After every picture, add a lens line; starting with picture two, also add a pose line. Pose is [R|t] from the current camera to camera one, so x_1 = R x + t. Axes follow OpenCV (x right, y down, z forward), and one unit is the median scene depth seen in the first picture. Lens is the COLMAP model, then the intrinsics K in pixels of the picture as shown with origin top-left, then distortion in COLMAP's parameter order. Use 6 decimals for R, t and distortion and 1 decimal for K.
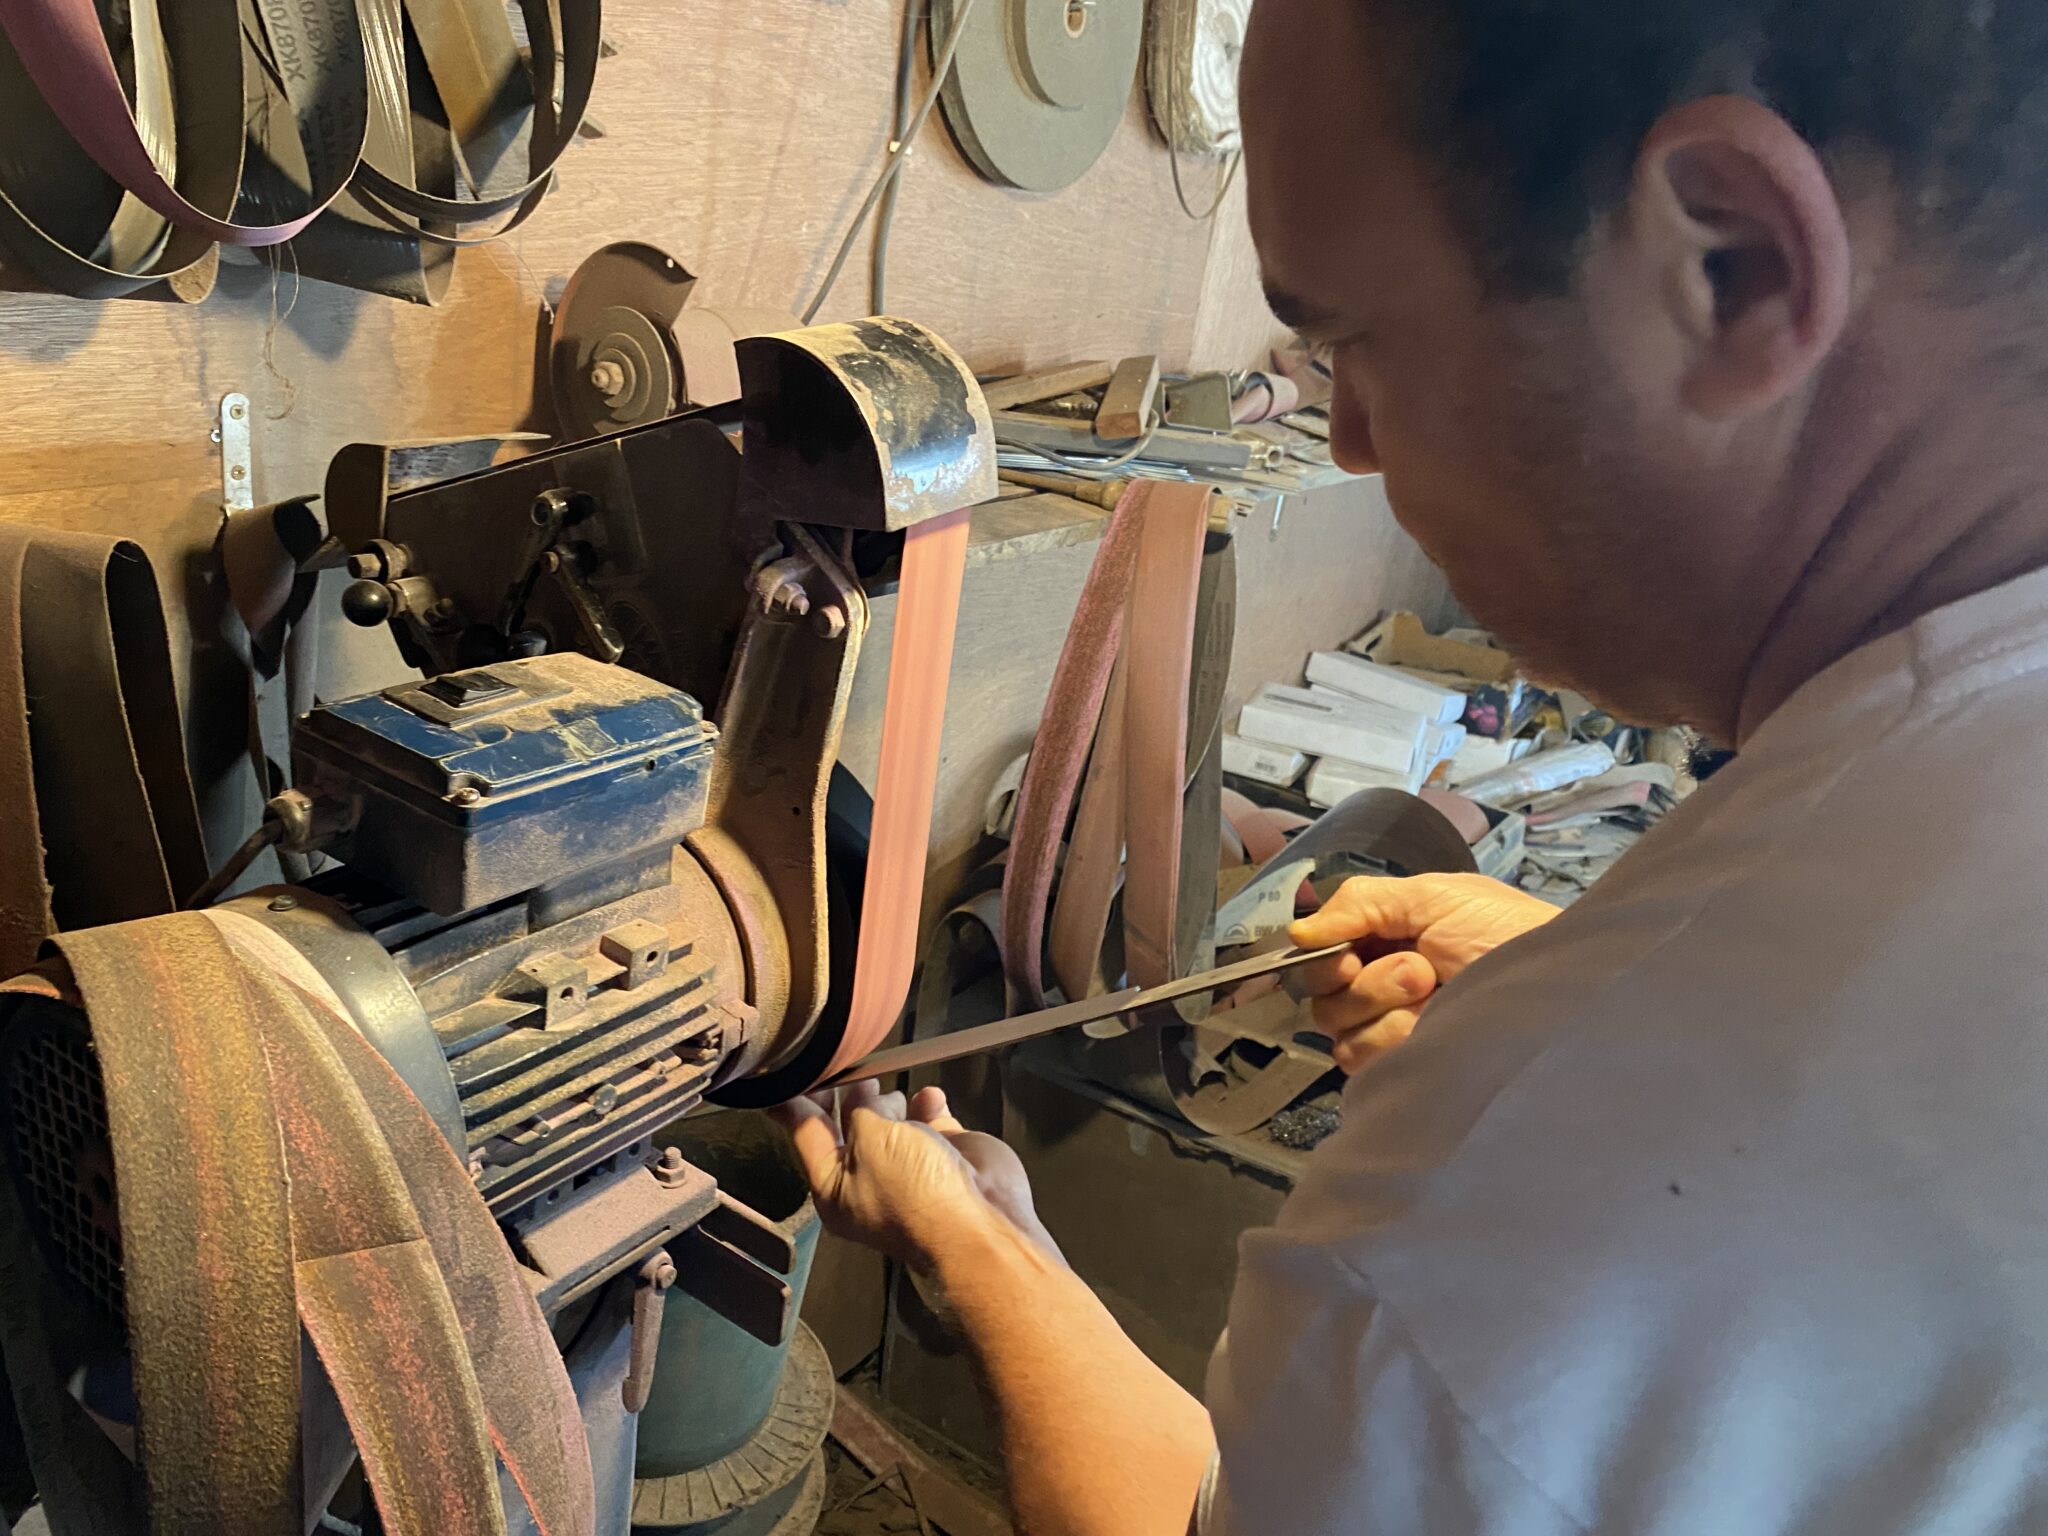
lens RADIAL K [[1522.8, 0, 1021.9], [0, 1522.8, 770.5], [0, 0, 1]] dist [-0.001758, -0.001612]
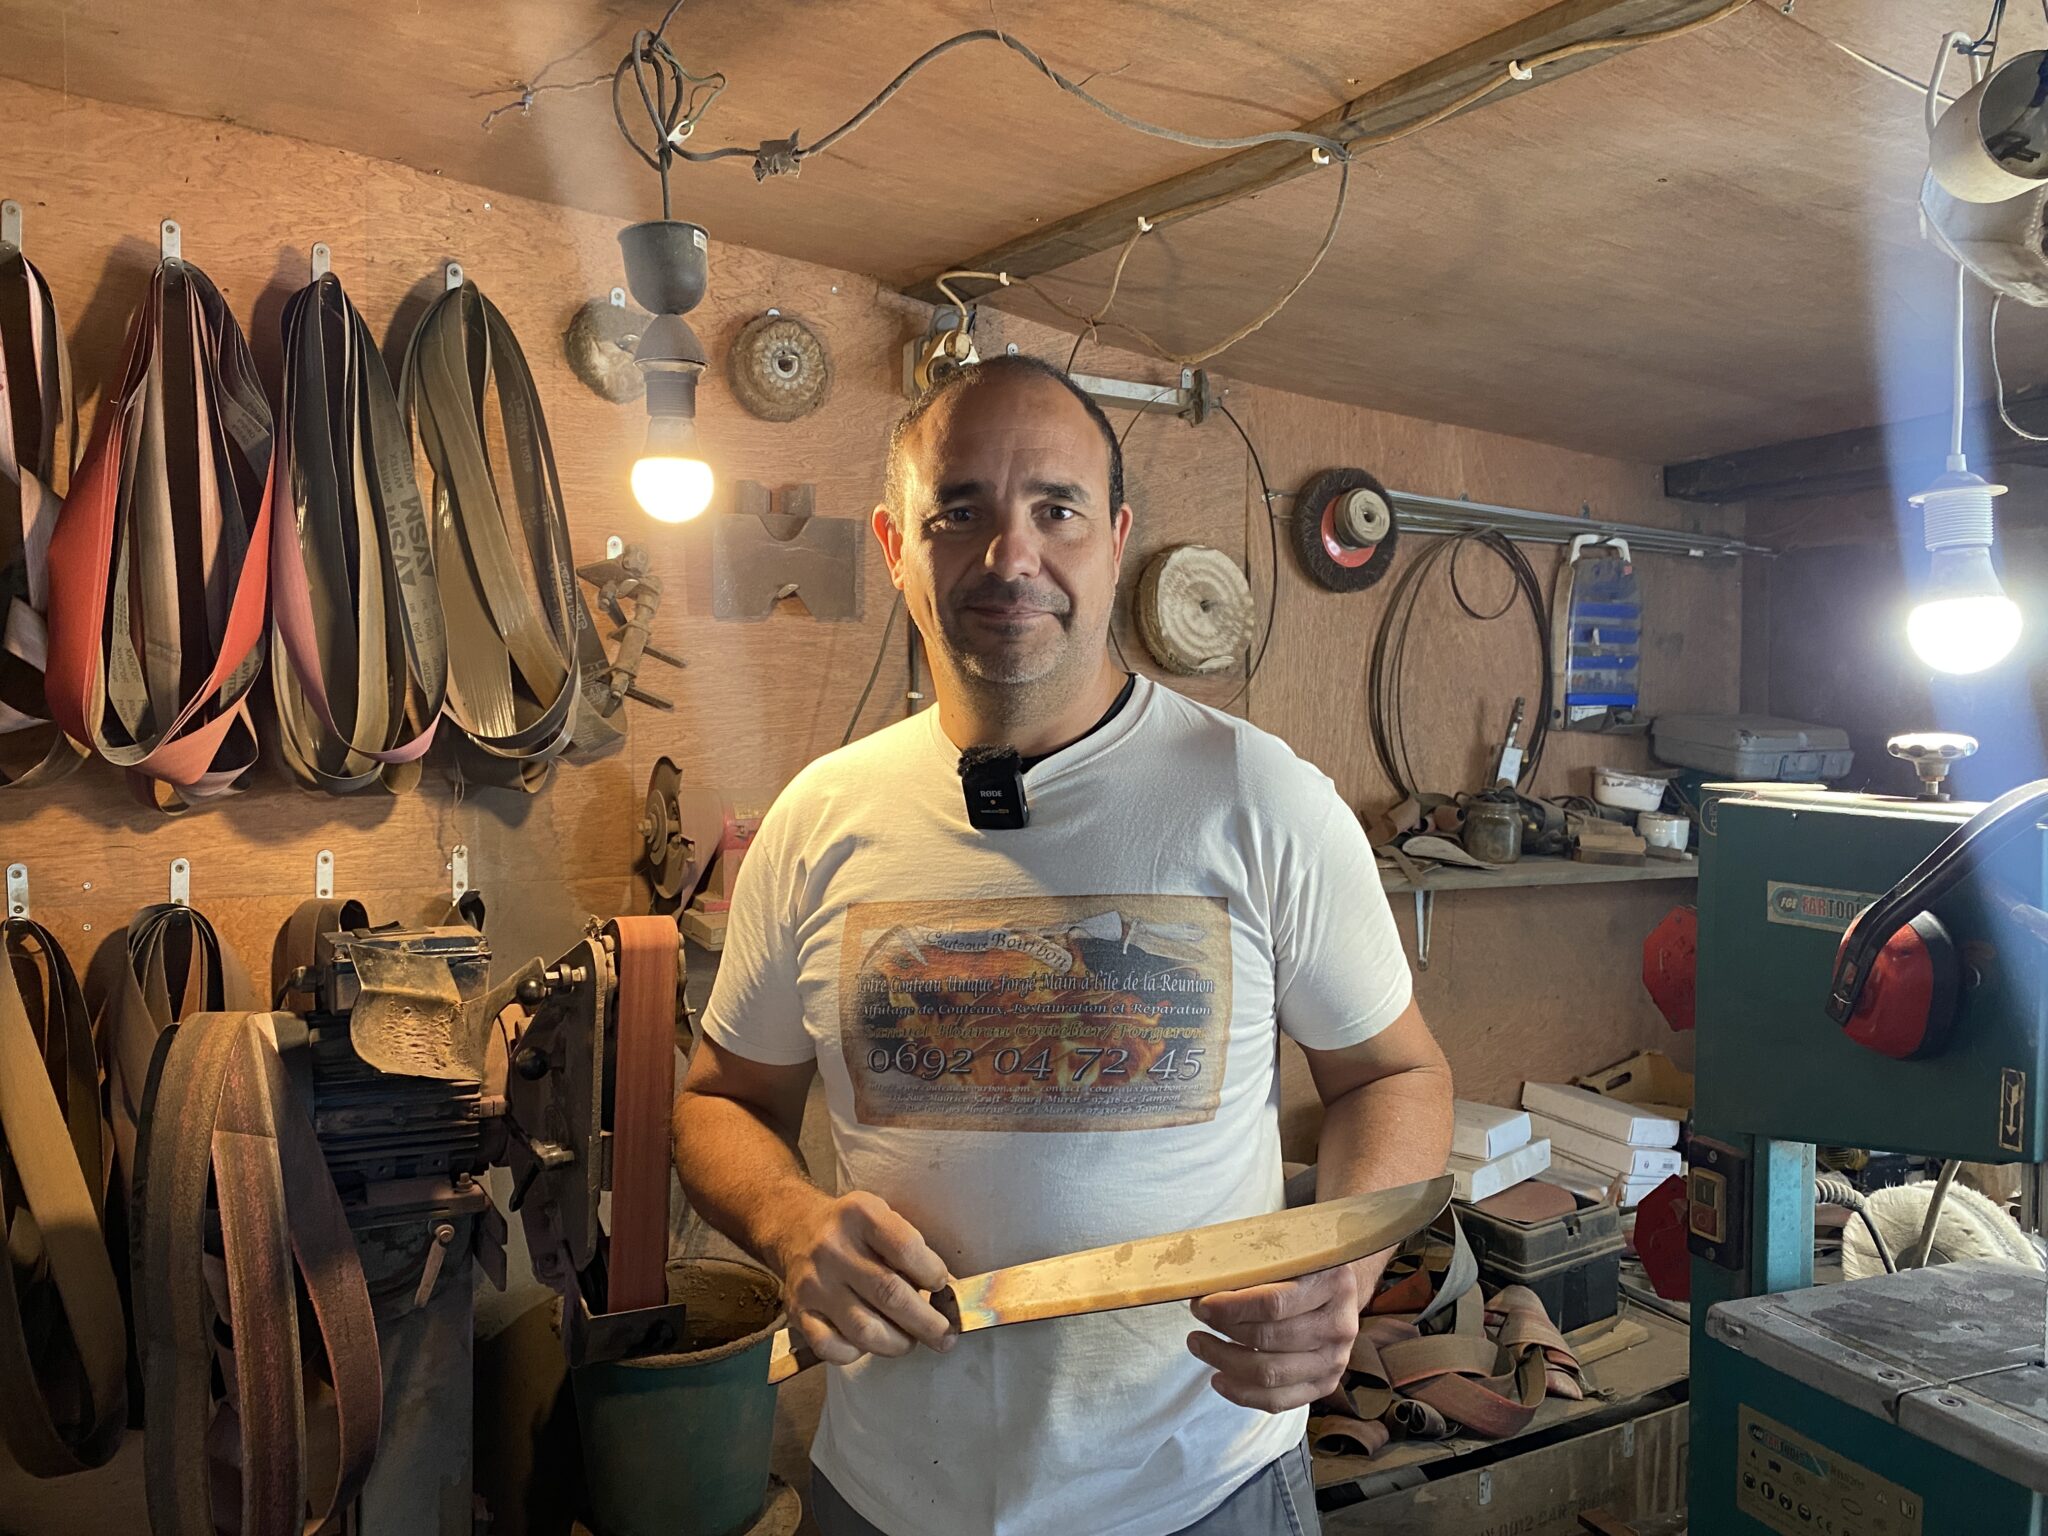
lens RADIAL K [[1522.8, 0, 1022.3], [0, 1522.8, 765.6], [0, 0, 1]] dist [-0.001758, -0.001612]
pose [[0.900988, -0.099707, -0.422231, 0.862150], [-0.057614, 0.937114, -0.344235, 0.258378], [0.430001, 0.334478, 0.838584, -0.341154]]
